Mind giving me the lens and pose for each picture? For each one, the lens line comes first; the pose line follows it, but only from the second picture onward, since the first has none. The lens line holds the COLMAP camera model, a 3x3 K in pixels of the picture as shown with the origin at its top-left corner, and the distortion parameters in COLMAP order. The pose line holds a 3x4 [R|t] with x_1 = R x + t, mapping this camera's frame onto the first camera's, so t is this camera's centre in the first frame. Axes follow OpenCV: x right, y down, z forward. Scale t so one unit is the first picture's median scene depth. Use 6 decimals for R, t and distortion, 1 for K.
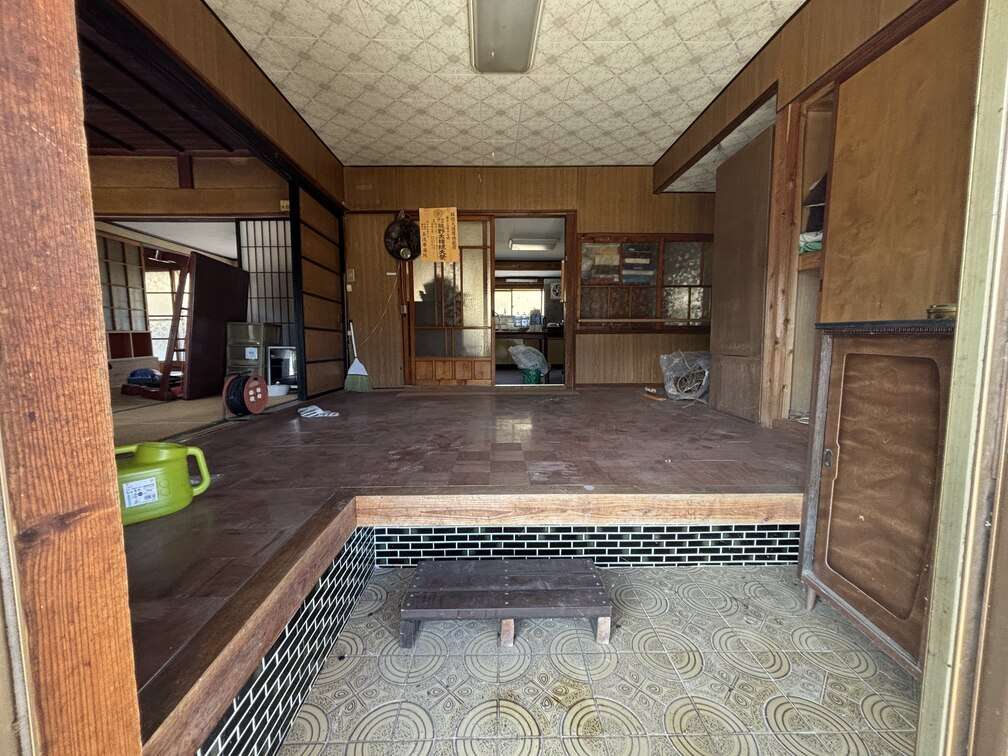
lens RADIAL K [[409.6, 0, 500.3], [0, 409.6, 376.0], [0, 0, 1]] dist [0.002915, 0.000060]
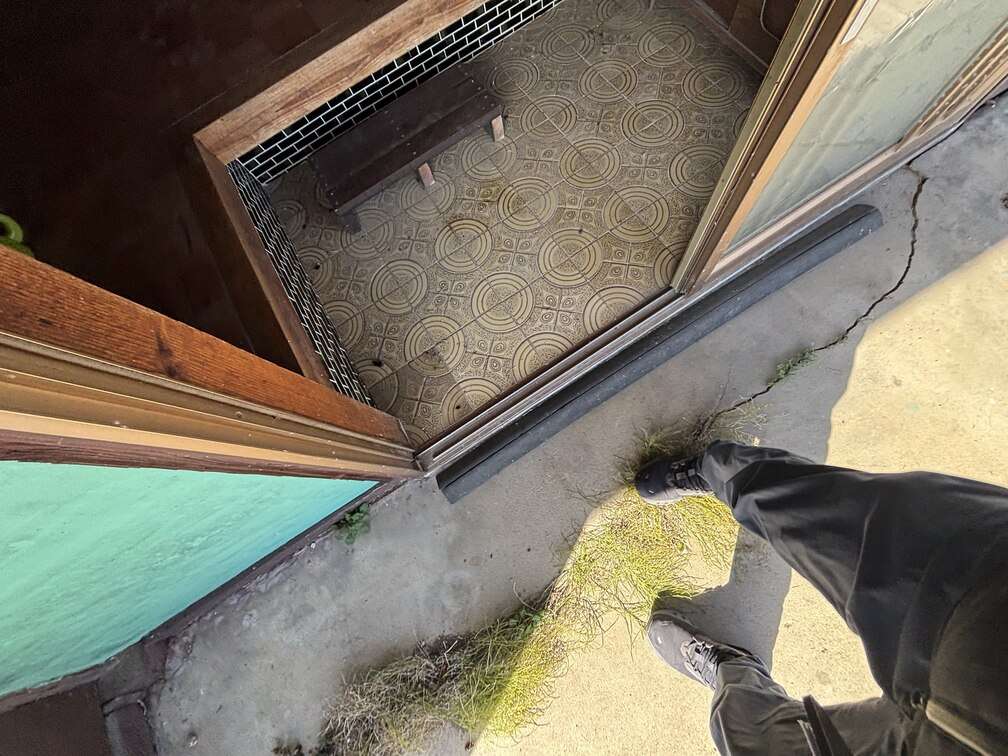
lens RADIAL K [[409.6, 0, 505.0], [0, 409.6, 373.4], [0, 0, 1]] dist [0.002915, 0.000060]
pose [[0.845146, -0.534262, 0.017121, -0.126372], [0.211153, 0.363103, 0.907508, -0.178072], [-0.491063, -0.763362, 0.419685, 0.006032]]
